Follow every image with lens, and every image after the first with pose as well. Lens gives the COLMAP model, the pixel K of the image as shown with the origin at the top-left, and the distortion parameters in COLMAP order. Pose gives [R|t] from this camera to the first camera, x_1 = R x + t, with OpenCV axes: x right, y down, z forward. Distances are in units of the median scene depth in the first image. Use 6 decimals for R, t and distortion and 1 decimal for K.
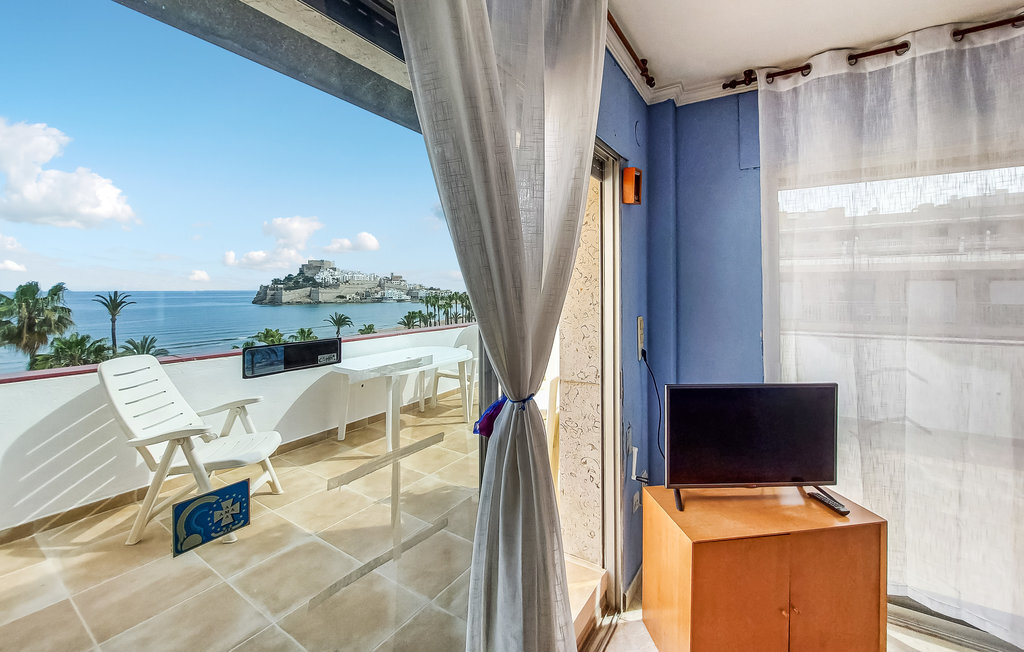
lens RADIAL K [[419.7, 0, 507.4], [0, 419.7, 283.9], [0, 0, 1]] dist [-0.001204, -0.000299]
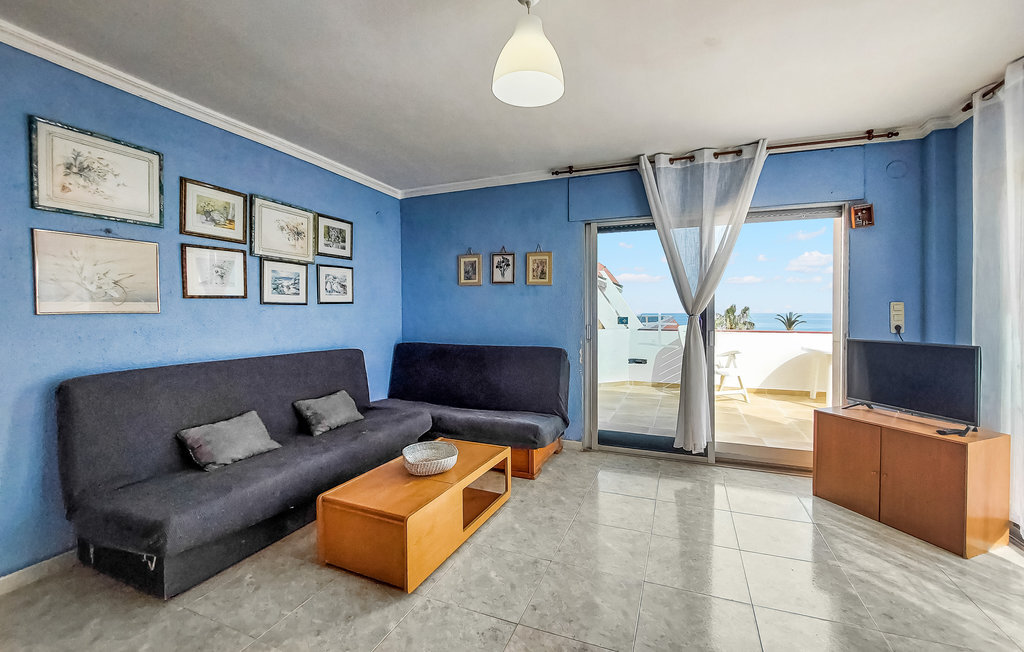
lens RADIAL K [[411.9, 0, 540.8], [0, 411.9, 321.5], [0, 0, 1]] dist [-0.000520, -0.000179]
pose [[0.225165, 0.020839, -0.974098, 0.237020], [0.007995, 0.999698, 0.023235, 0.017006], [0.974288, -0.013020, 0.224930, -0.077410]]
